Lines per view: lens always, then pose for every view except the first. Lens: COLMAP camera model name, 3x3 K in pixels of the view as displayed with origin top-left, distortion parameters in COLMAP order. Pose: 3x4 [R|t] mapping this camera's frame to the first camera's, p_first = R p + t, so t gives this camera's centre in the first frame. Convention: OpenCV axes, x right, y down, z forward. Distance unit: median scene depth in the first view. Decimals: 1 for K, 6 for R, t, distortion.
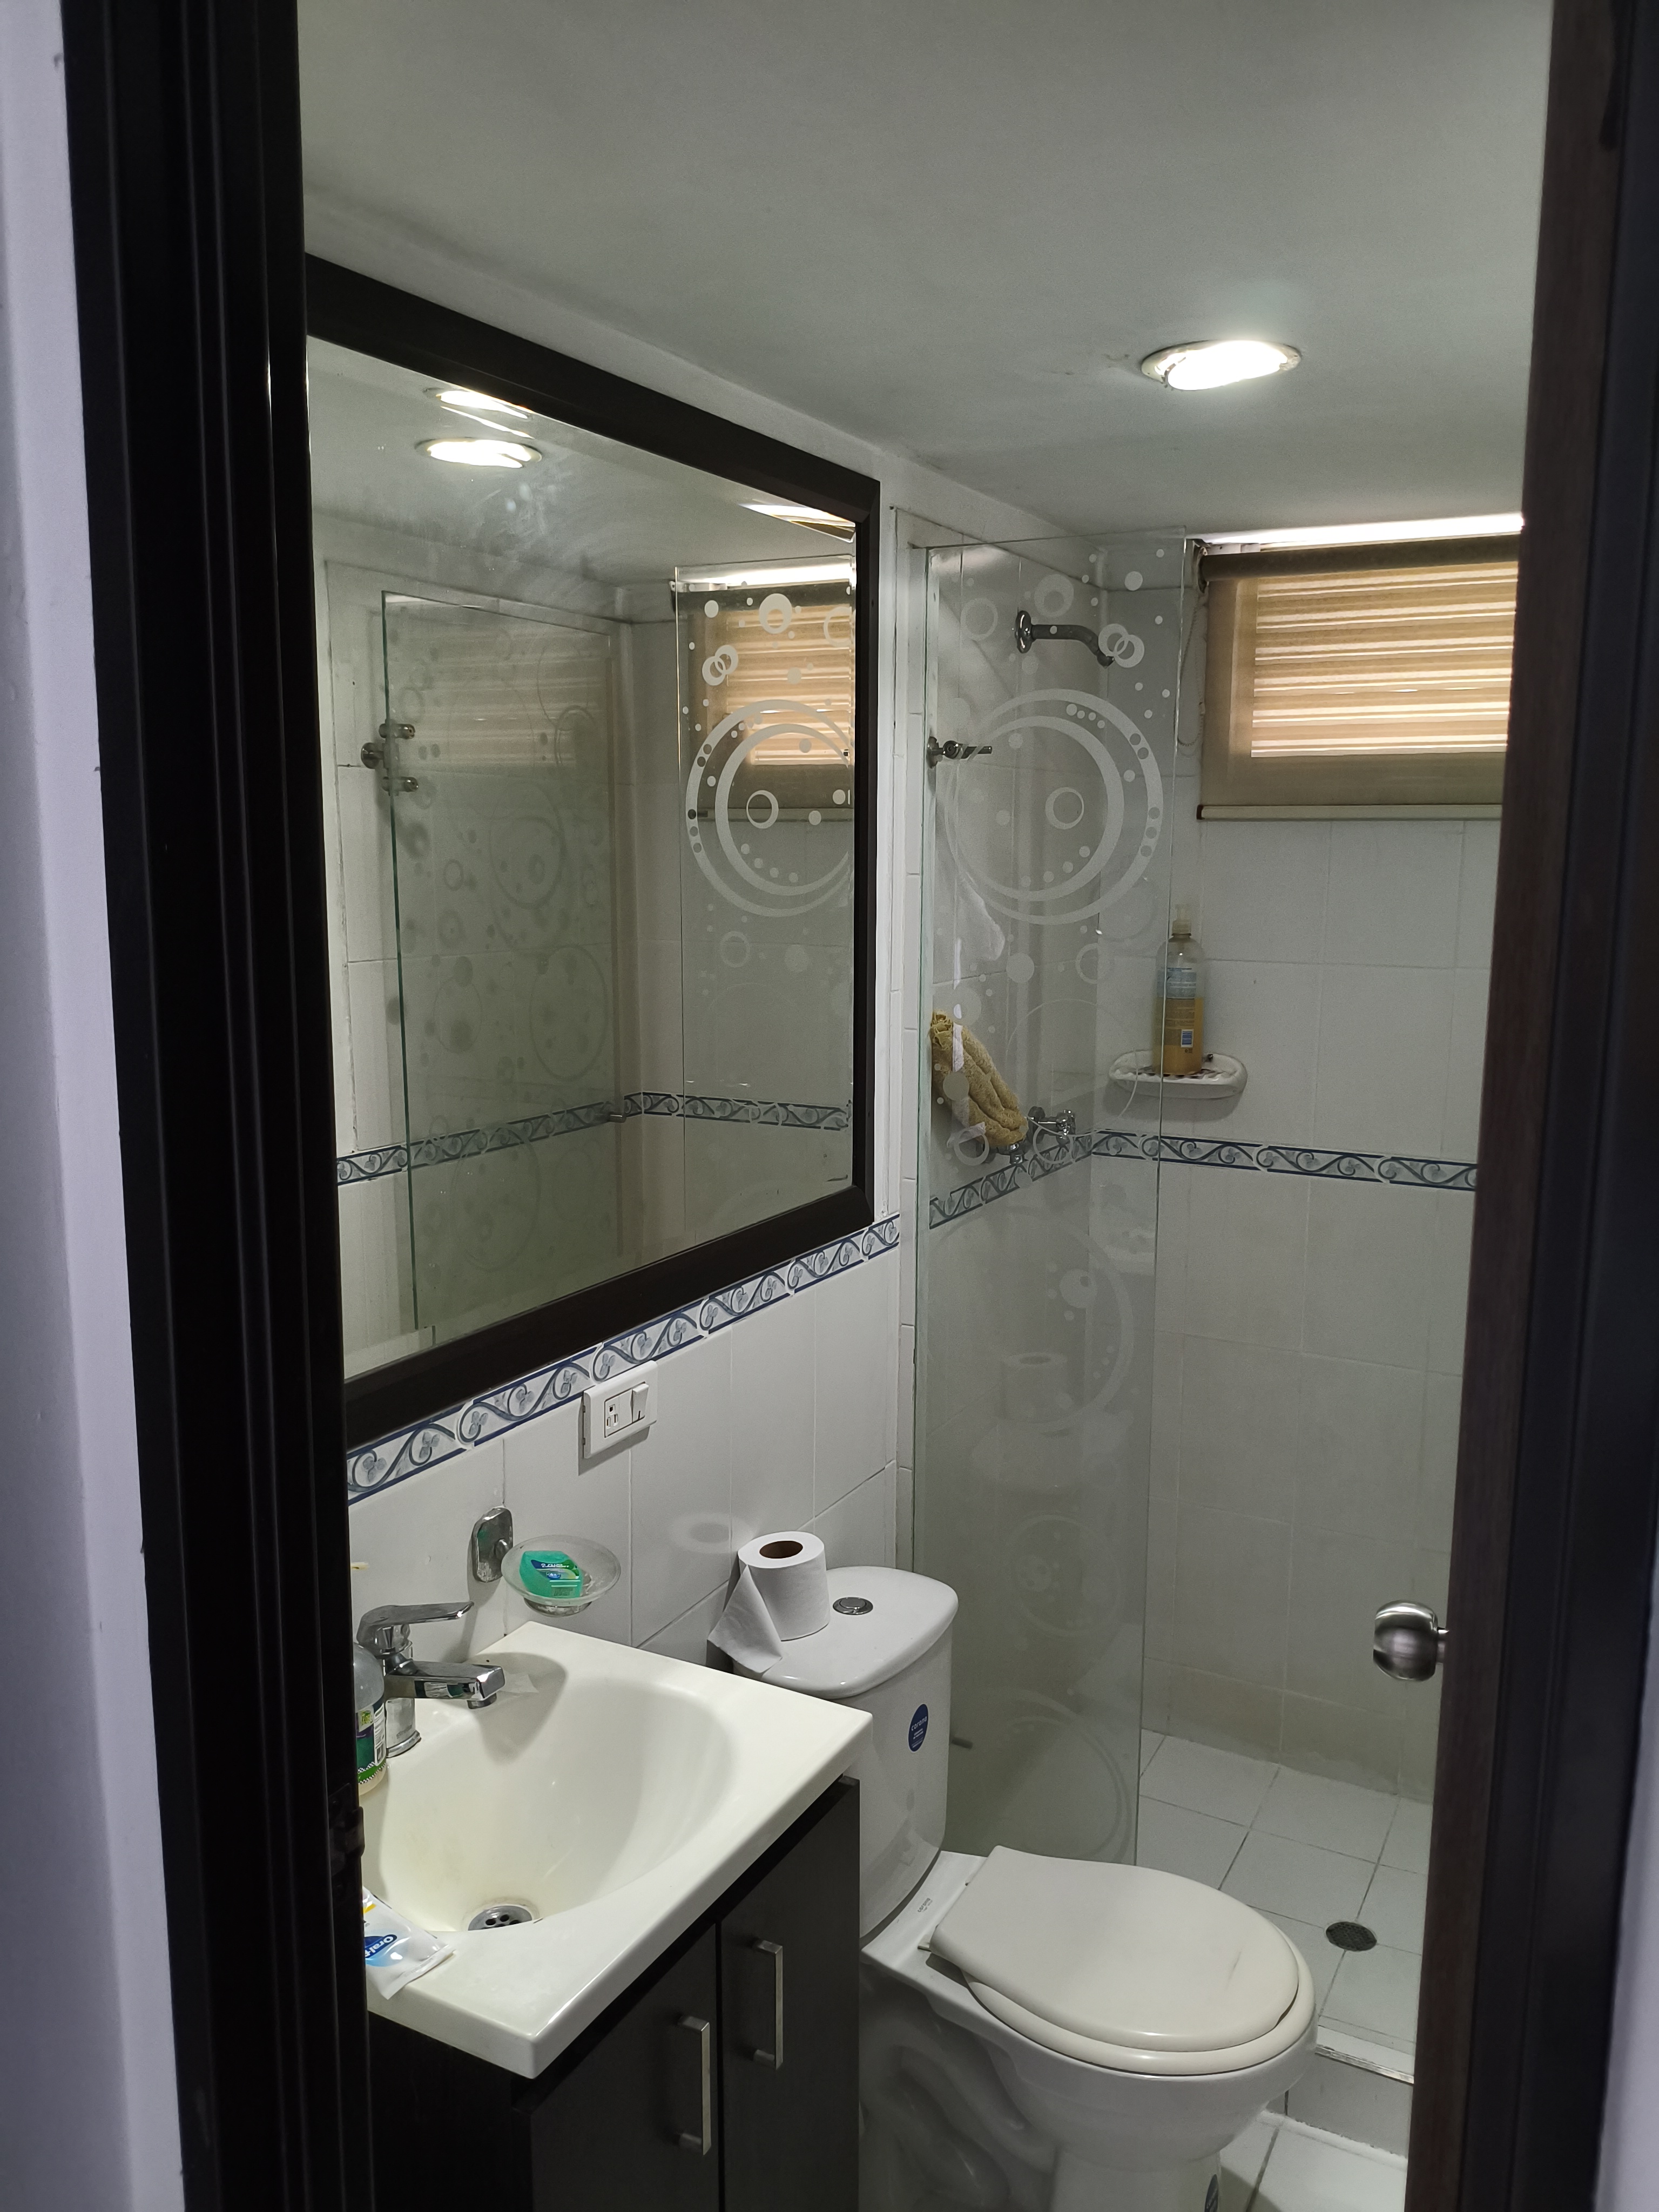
lens RADIAL K [[1711.2, 0, 793.6], [0, 1711.2, 1098.9], [0, 0, 1]] dist [0.037943, 0.001260]
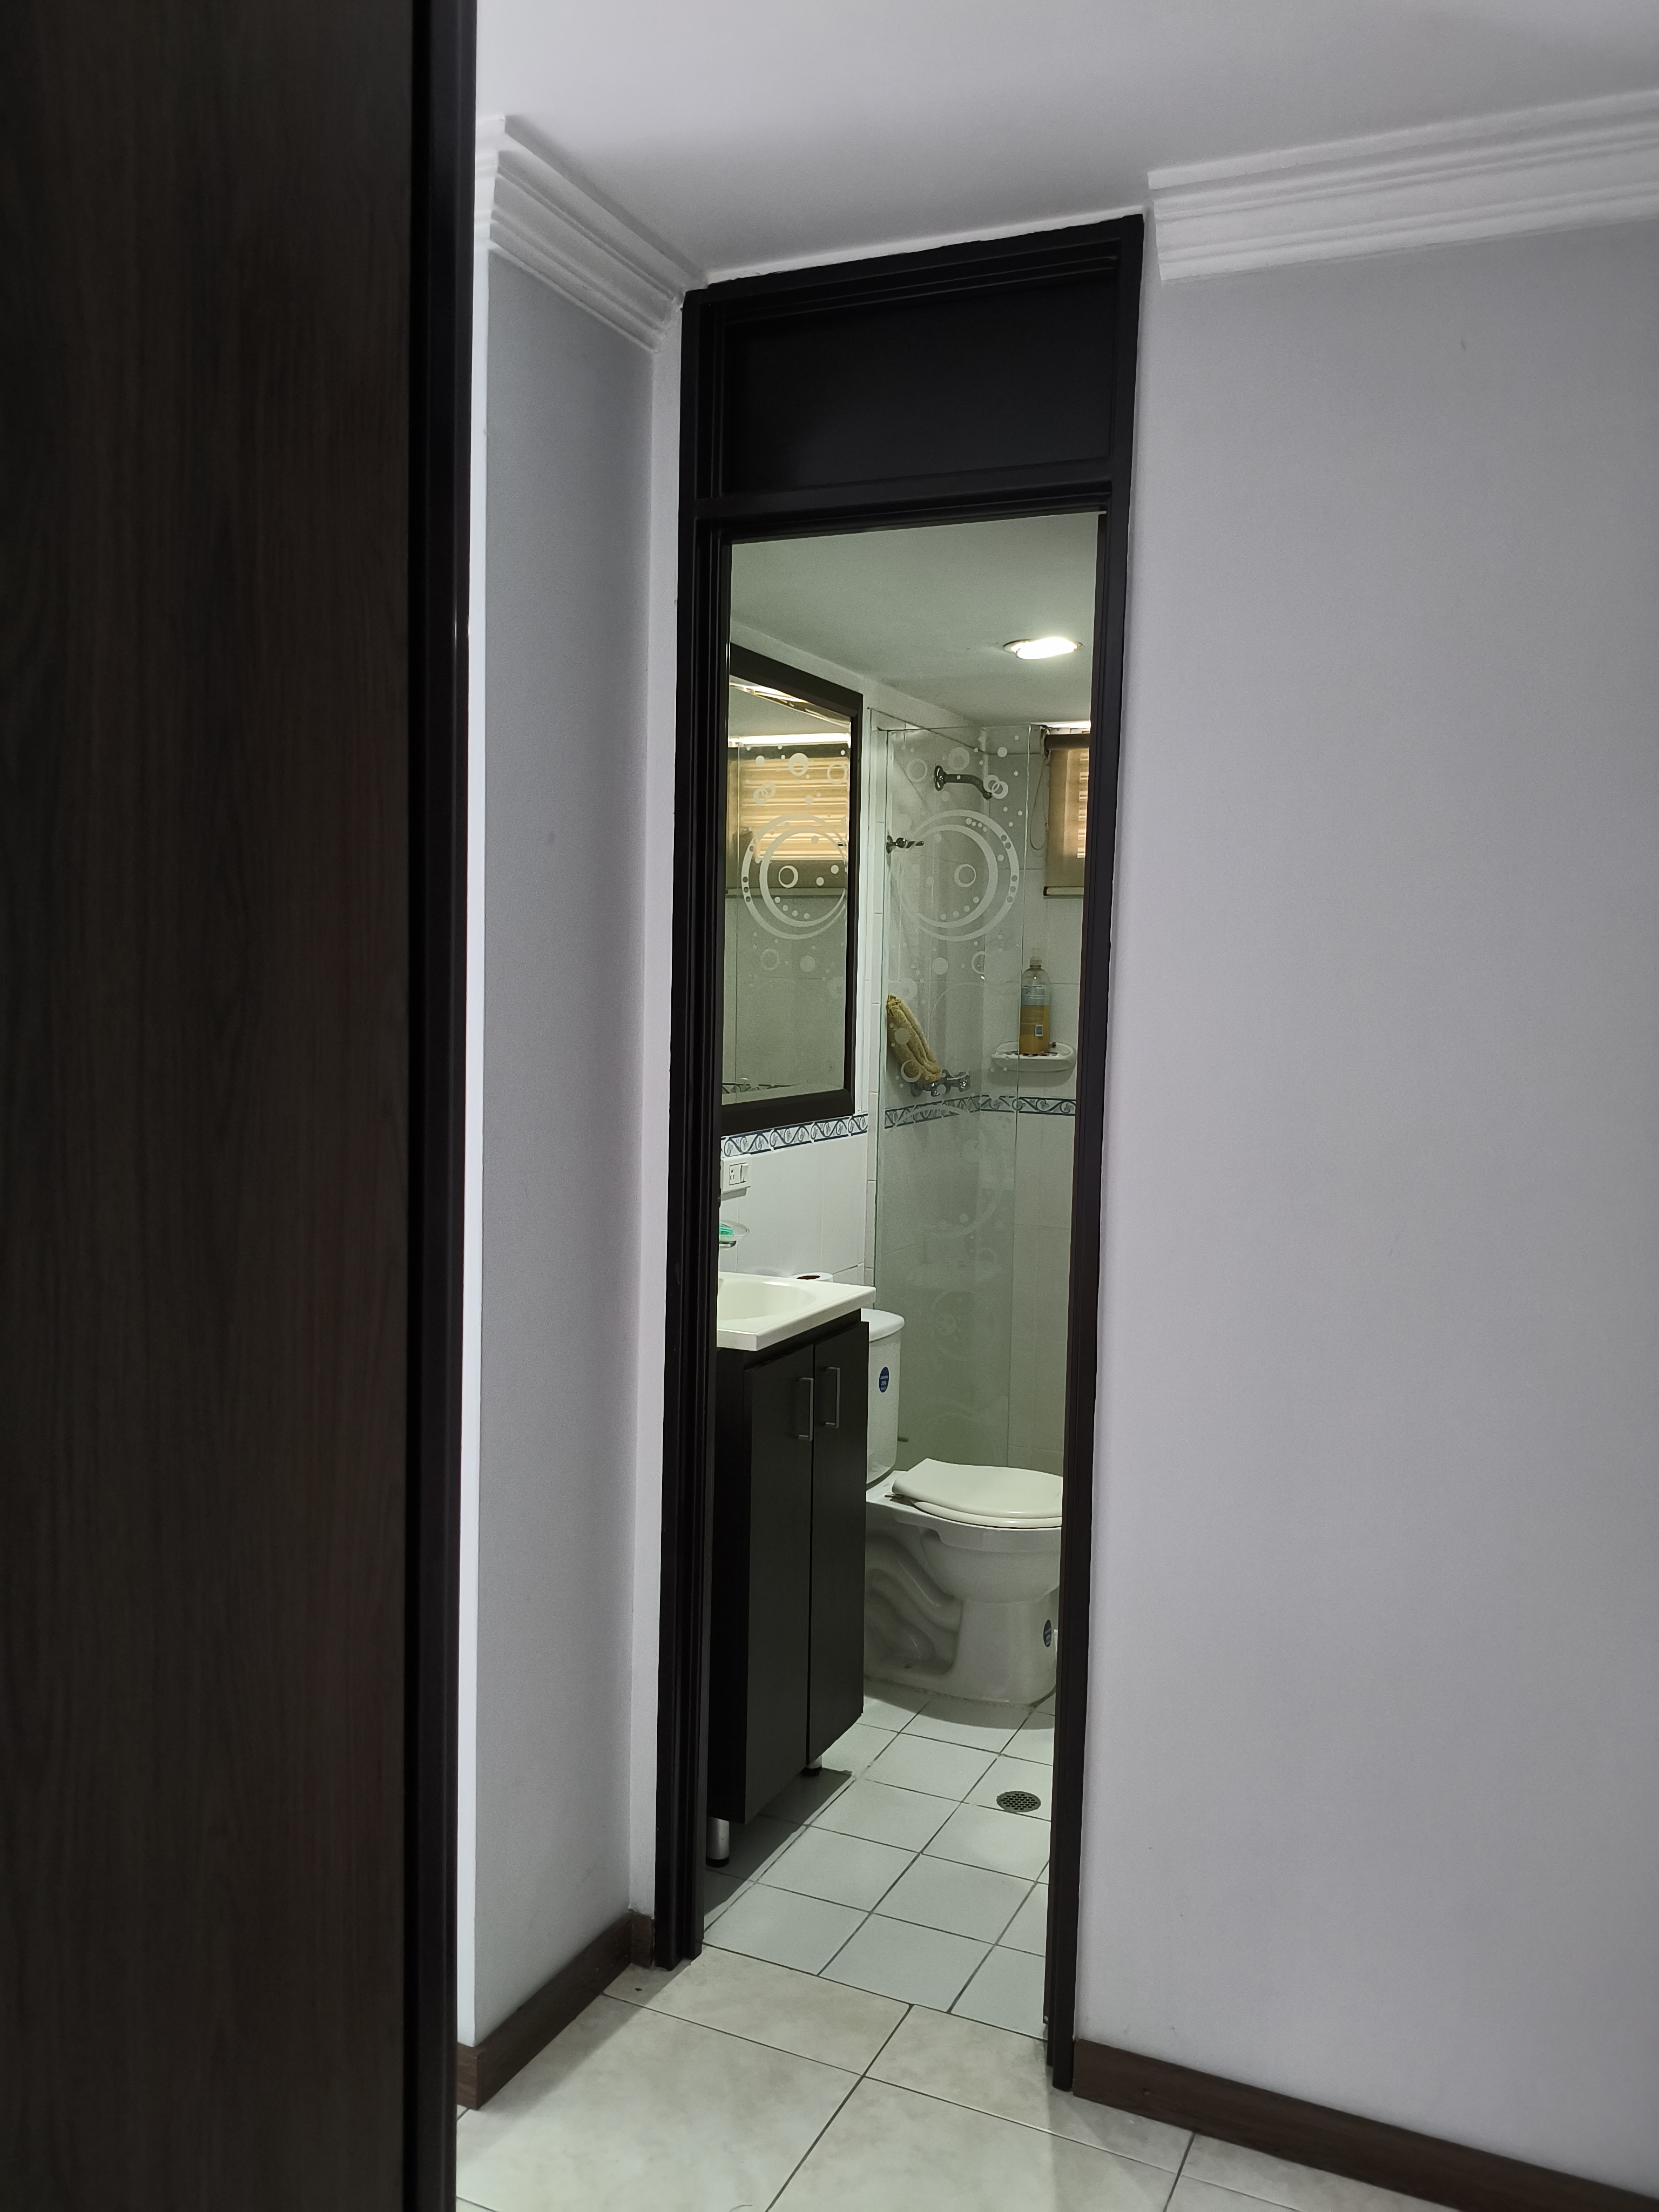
lens RADIAL K [[1711.2, 0, 793.6], [0, 1711.2, 1098.9], [0, 0, 1]] dist [0.037943, 0.001260]
pose [[0.997902, 0.011813, 0.063653, -0.125221], [-0.006734, 0.996819, -0.079420, 0.196610], [-0.064389, 0.078825, 0.994807, -0.712920]]
